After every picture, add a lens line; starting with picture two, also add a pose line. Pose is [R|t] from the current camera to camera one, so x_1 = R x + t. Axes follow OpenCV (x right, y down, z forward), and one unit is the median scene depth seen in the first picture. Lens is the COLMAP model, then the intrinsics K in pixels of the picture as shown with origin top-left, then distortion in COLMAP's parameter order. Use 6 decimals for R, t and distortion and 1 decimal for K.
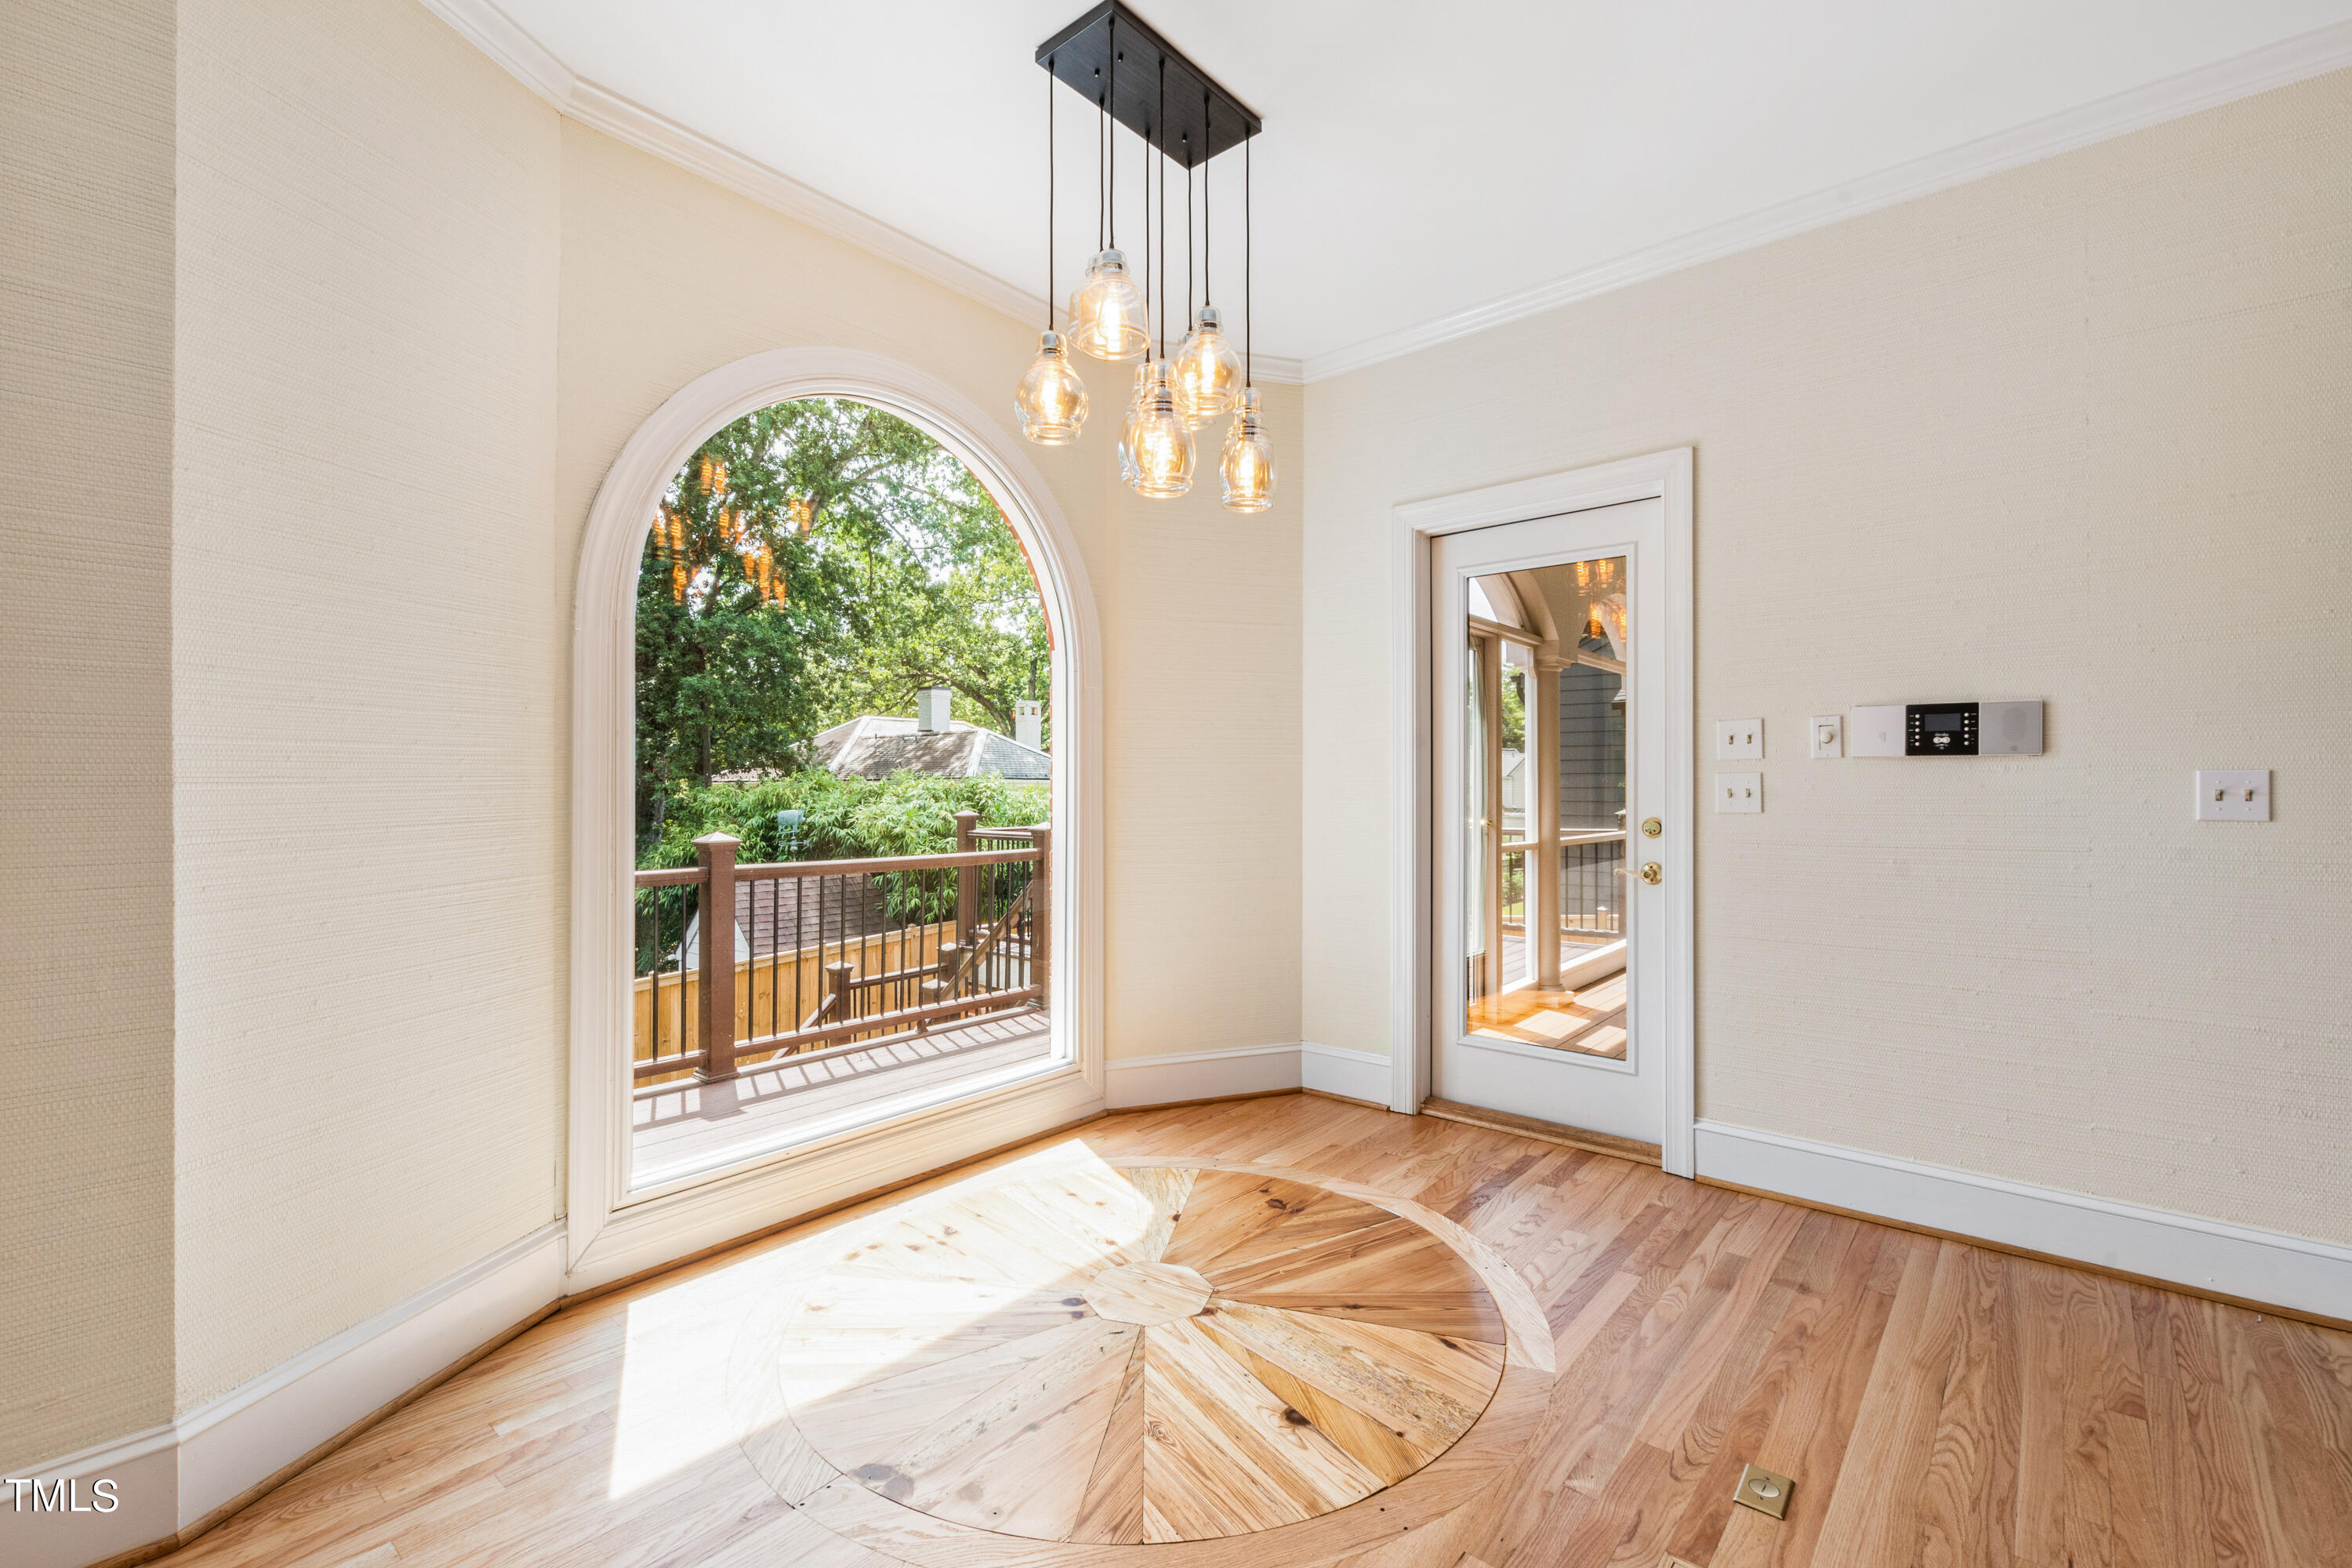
lens RADIAL K [[1038.0, 0, 1175.7], [0, 1038.0, 793.5], [0, 0, 1]] dist [0.000642, -0.000109]
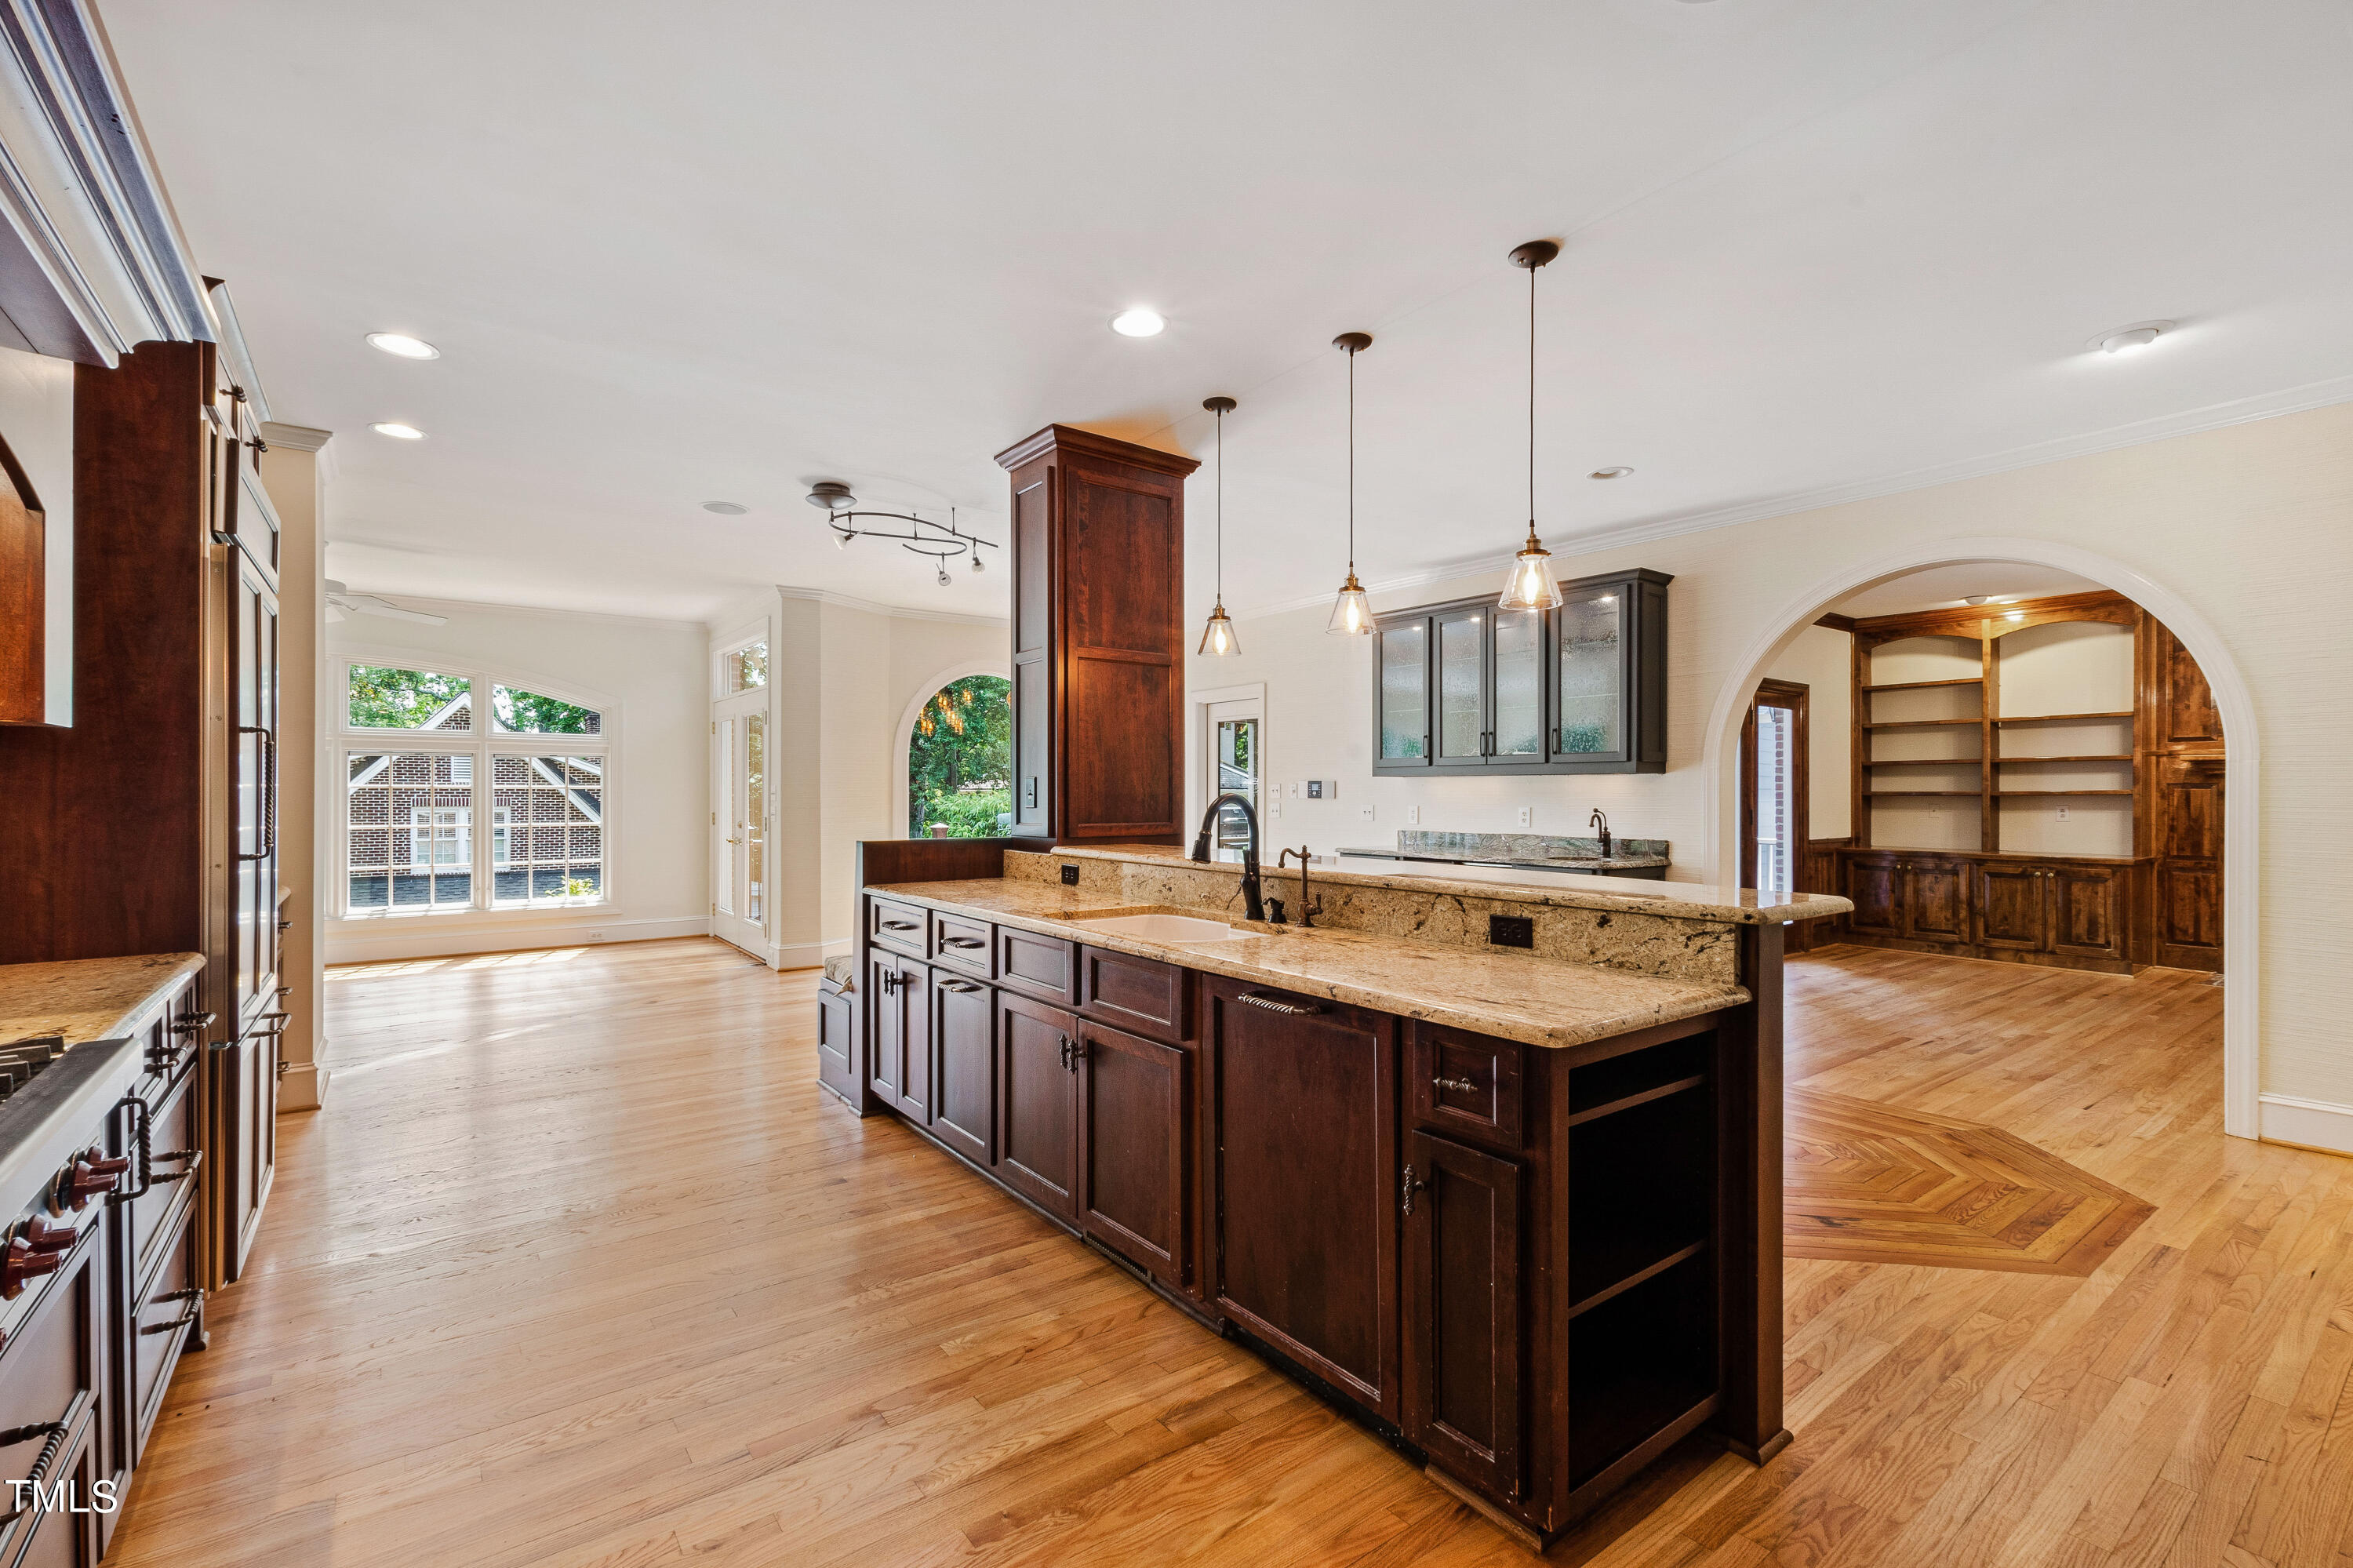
lens RADIAL K [[1038.4, 0, 1176.2], [0, 1038.4, 793.5], [0, 0, 1]] dist [0.000642, -0.000109]
pose [[0.974798, 0.002277, -0.223080, 0.253271], [-0.002604, 0.999996, -0.001169, -0.011377], [0.223076, 0.001720, 0.974800, -0.494938]]
